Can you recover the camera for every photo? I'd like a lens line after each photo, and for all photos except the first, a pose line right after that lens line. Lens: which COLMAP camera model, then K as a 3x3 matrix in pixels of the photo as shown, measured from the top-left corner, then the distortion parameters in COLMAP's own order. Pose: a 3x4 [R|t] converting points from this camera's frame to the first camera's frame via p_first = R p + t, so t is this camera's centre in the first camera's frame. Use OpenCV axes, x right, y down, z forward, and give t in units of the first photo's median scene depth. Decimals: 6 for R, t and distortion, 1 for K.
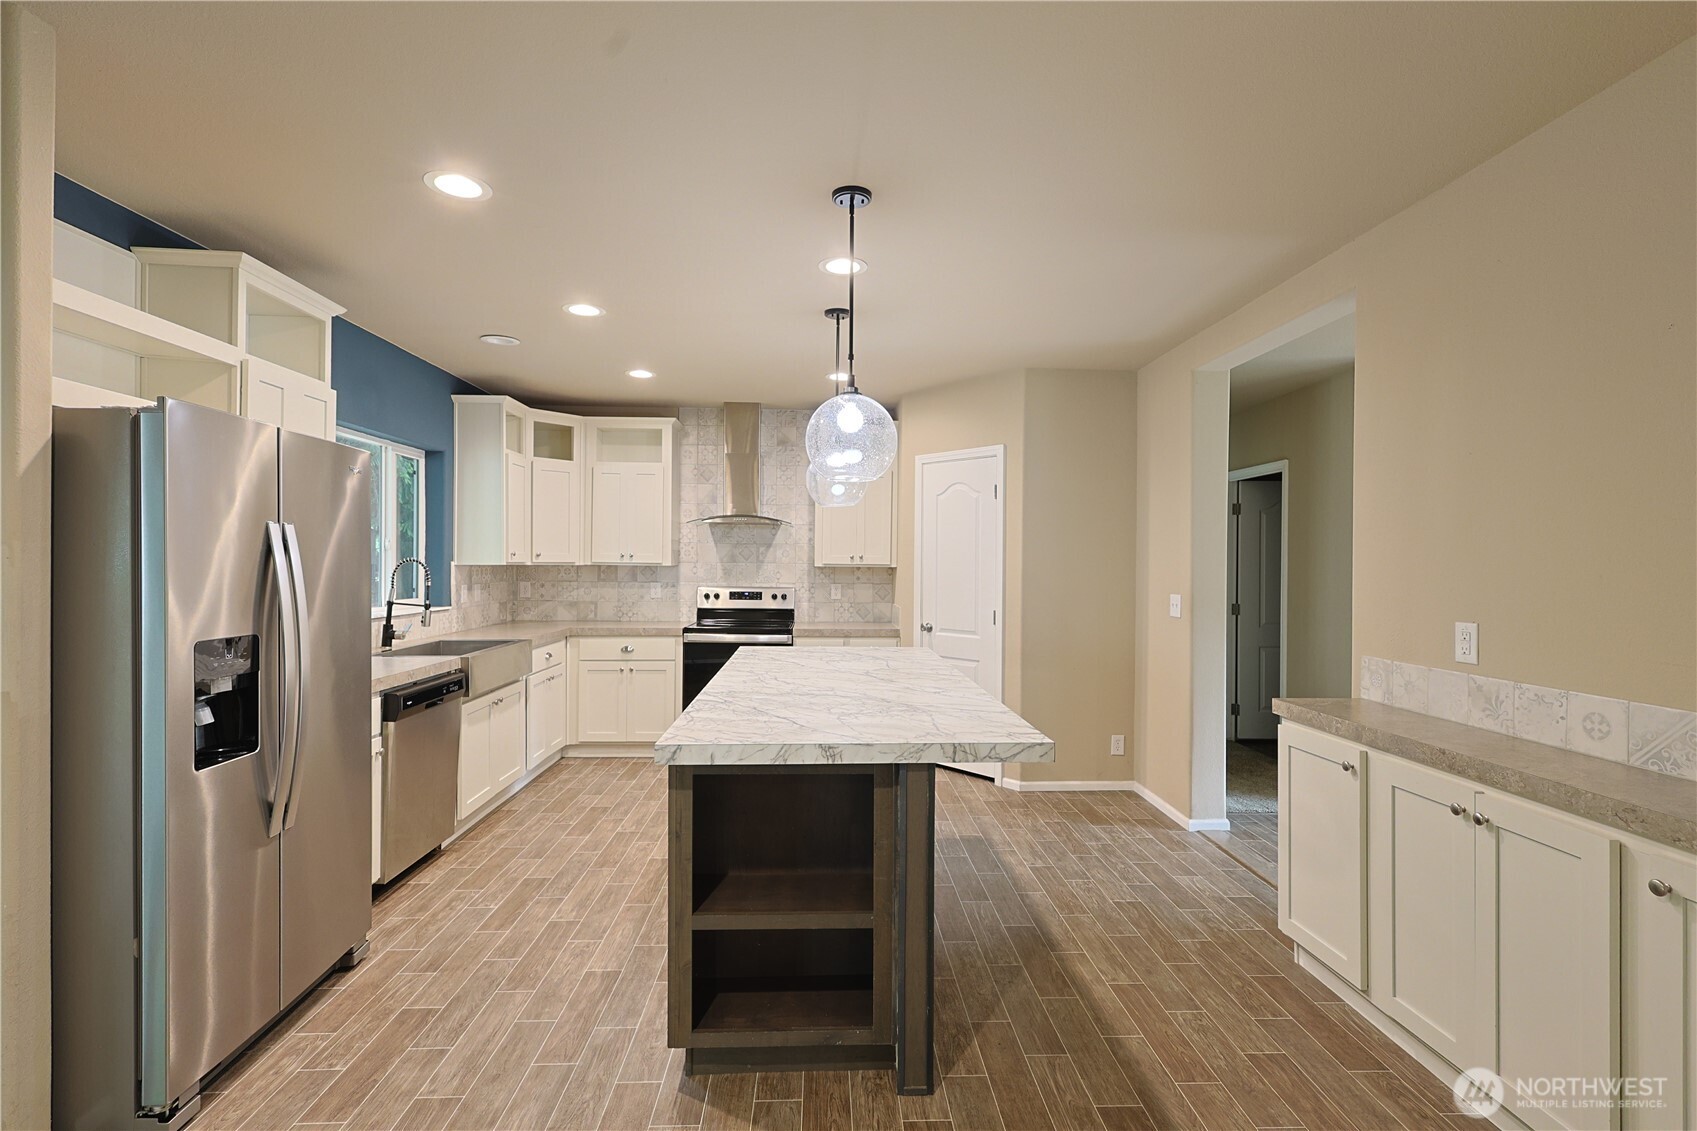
lens RADIAL K [[786.1, 0, 840.7], [0, 786.1, 561.7], [0, 0, 1]] dist [0.010077, -0.002547]
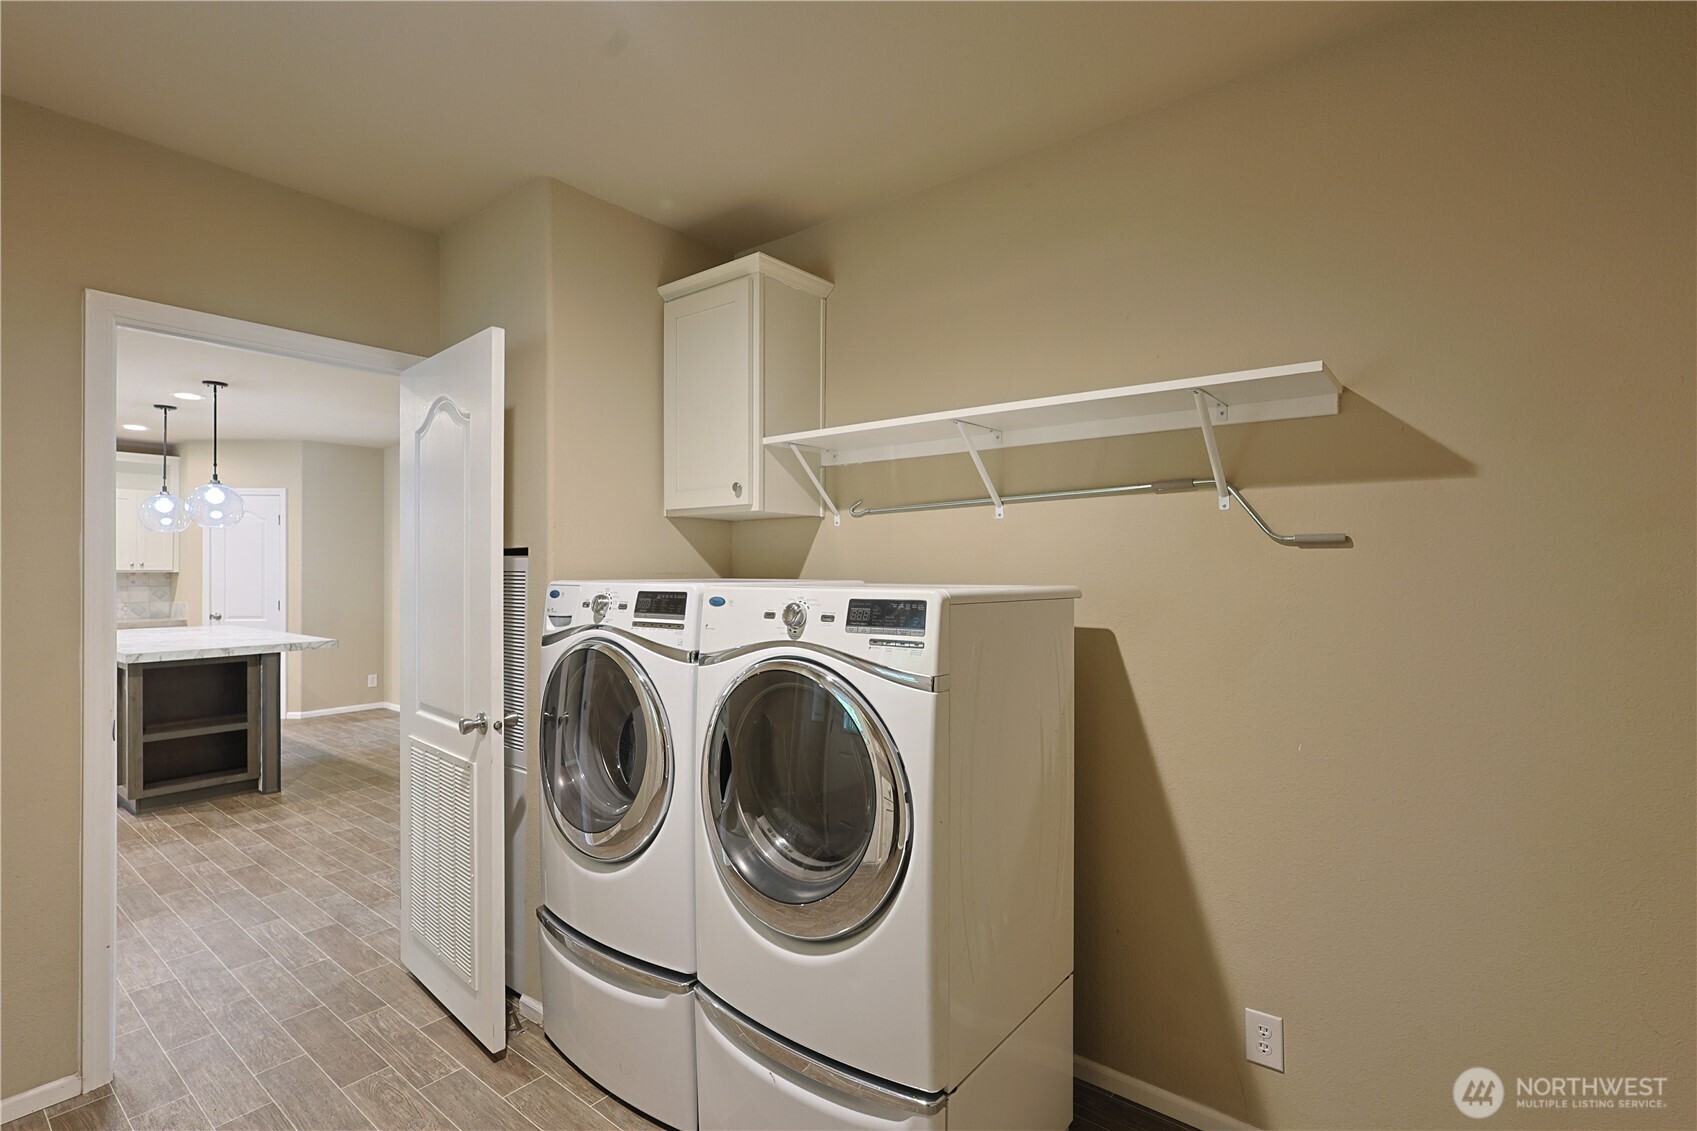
lens RADIAL K [[786.1, 0, 848.5], [0, 786.1, 571.1], [0, 0, 1]] dist [0.010077, -0.002547]
pose [[0.645408, -0.005073, 0.763821, -0.197133], [0.001965, 0.999986, 0.004981, 0.000420], [-0.763835, -0.001714, 0.645409, -0.624184]]
